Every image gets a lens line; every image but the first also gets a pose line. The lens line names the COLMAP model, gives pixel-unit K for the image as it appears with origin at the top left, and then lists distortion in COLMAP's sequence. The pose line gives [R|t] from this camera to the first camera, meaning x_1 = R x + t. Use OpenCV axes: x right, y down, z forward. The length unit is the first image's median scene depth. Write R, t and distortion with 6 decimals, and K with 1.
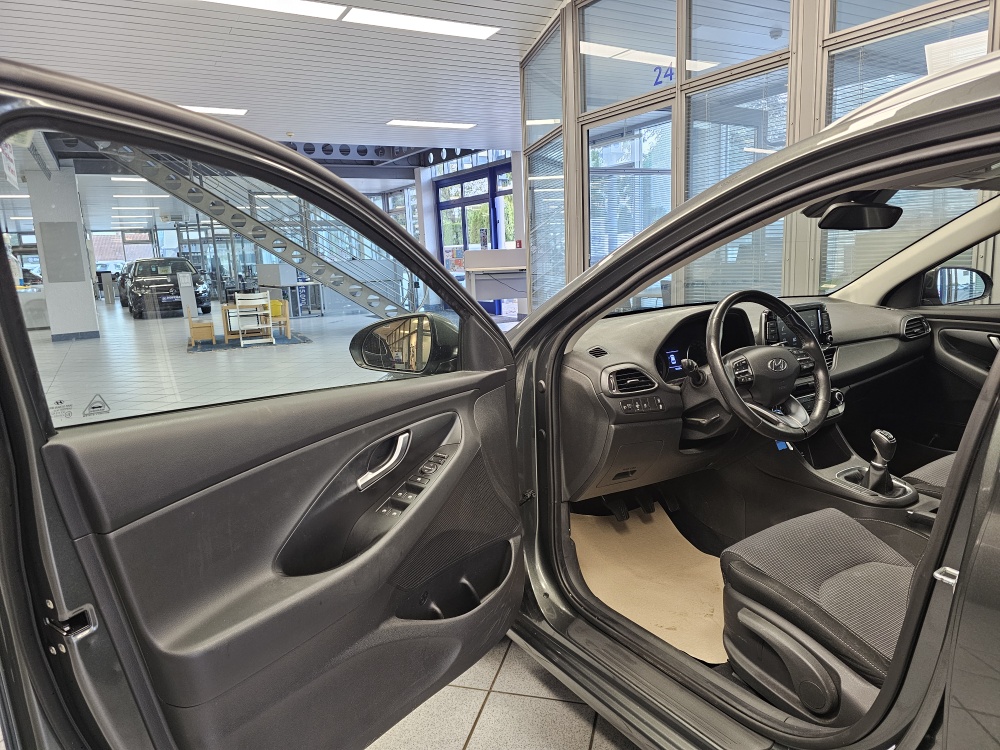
lens RADIAL K [[674.6, 0, 500.8], [0, 674.6, 366.1], [0, 0, 1]] dist [0.047409, -0.058906]
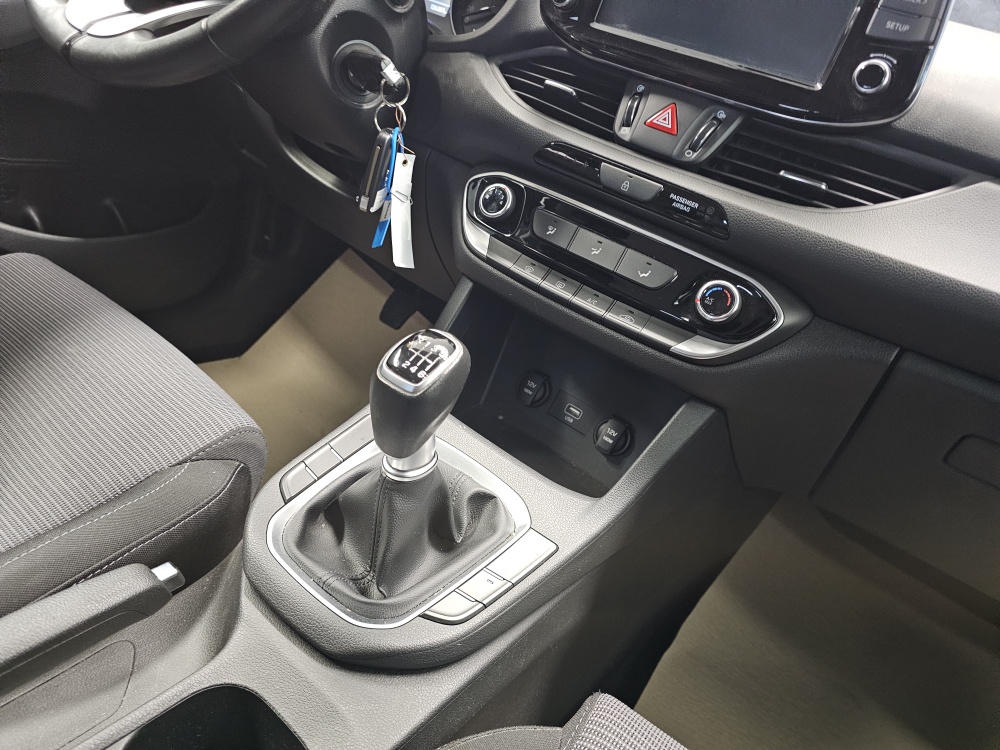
lens RADIAL K [[674.6, 0, 500.8], [0, 674.6, 366.1], [0, 0, 1]] dist [0.047409, -0.058906]
pose [[0.347709, 0.543248, -0.764186, 0.428818], [-0.440422, 0.814161, 0.378380, 0.004359], [0.827724, 0.204998, 0.522349, 0.521886]]
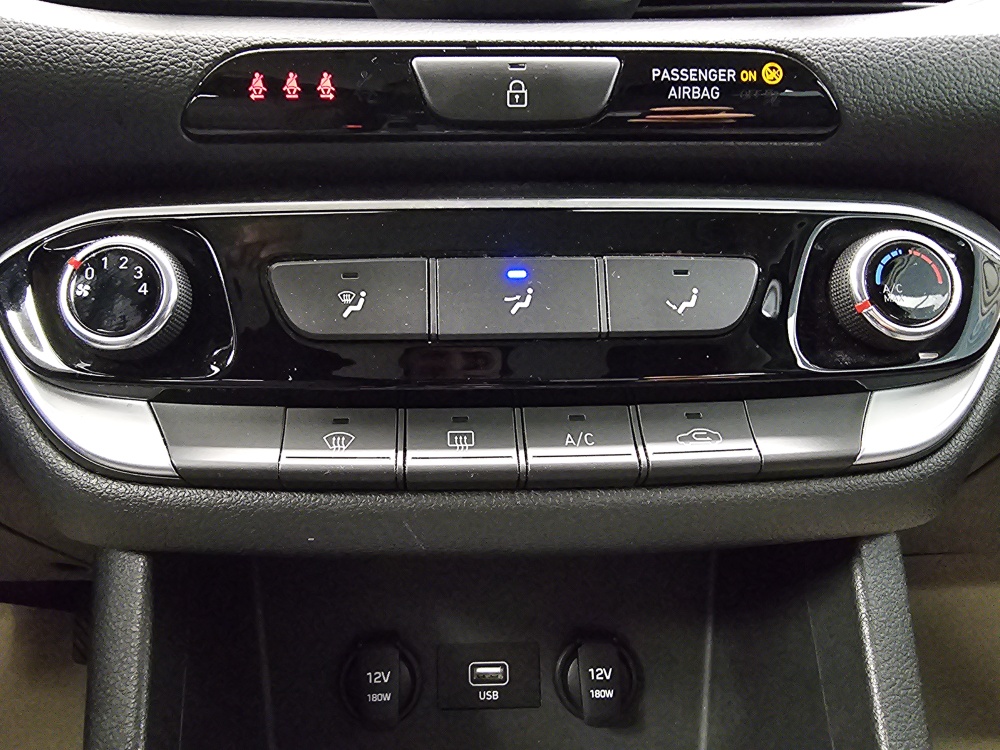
lens RADIAL K [[680.7, 0, 452.0], [0, 680.7, 375.5], [0, 0, 1]] dist [0.001721, 0.001017]
pose [[0.861889, 0.171606, -0.477178, 0.314057], [-0.124496, 0.983807, 0.128936, 0.034188], [0.491577, -0.051721, 0.869297, 0.572459]]
